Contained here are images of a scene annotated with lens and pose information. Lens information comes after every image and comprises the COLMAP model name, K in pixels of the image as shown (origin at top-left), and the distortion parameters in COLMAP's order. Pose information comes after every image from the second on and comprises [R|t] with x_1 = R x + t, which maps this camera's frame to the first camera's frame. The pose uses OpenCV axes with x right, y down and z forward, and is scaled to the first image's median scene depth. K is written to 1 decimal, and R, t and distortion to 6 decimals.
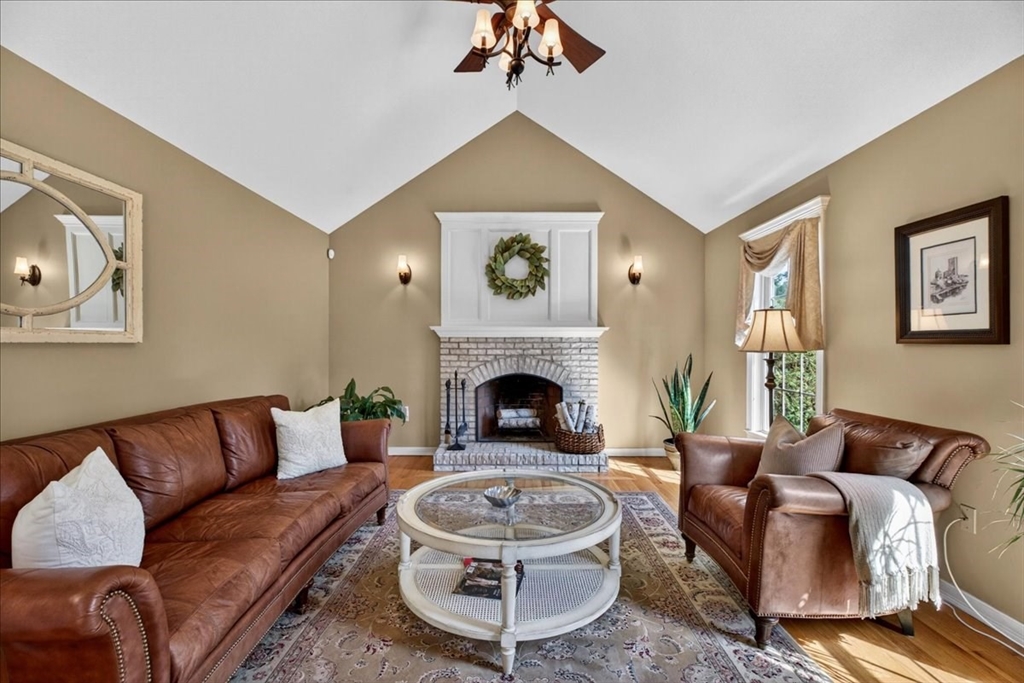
lens RADIAL K [[461.4, 0, 508.6], [0, 461.4, 339.3], [0, 0, 1]] dist [-0.005007, 0.000207]
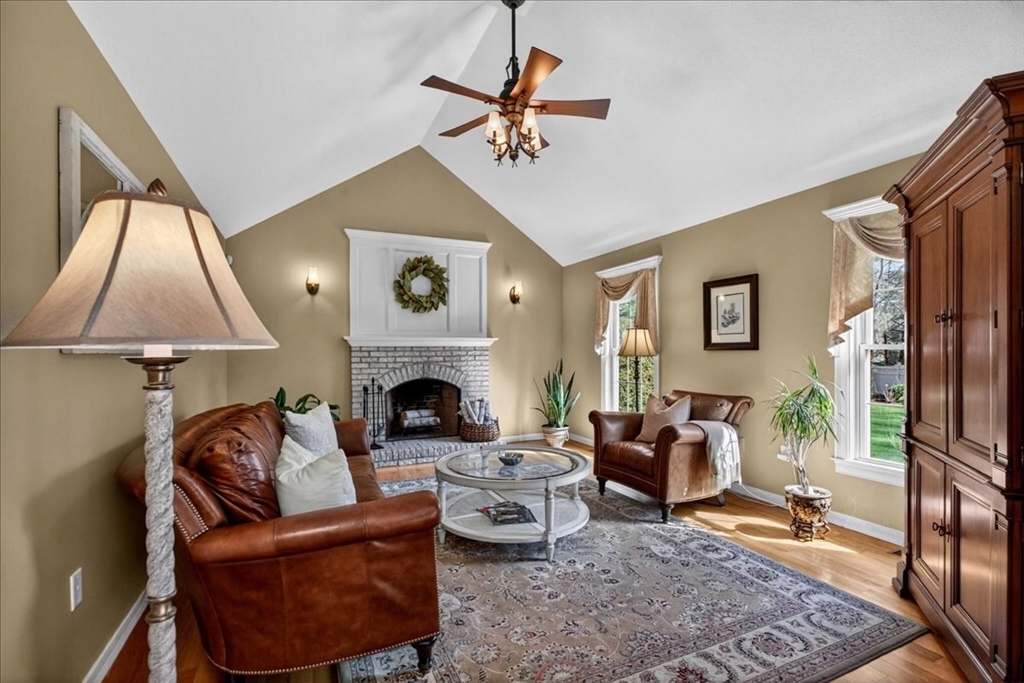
lens RADIAL K [[461.4, 0, 516.5], [0, 461.4, 349.5], [0, 0, 1]] dist [-0.005007, 0.000207]
pose [[0.903288, -0.004648, 0.429010, -0.308077], [0.002859, 0.999984, 0.004813, -0.001886], [-0.429026, -0.003121, 0.903287, -0.148392]]
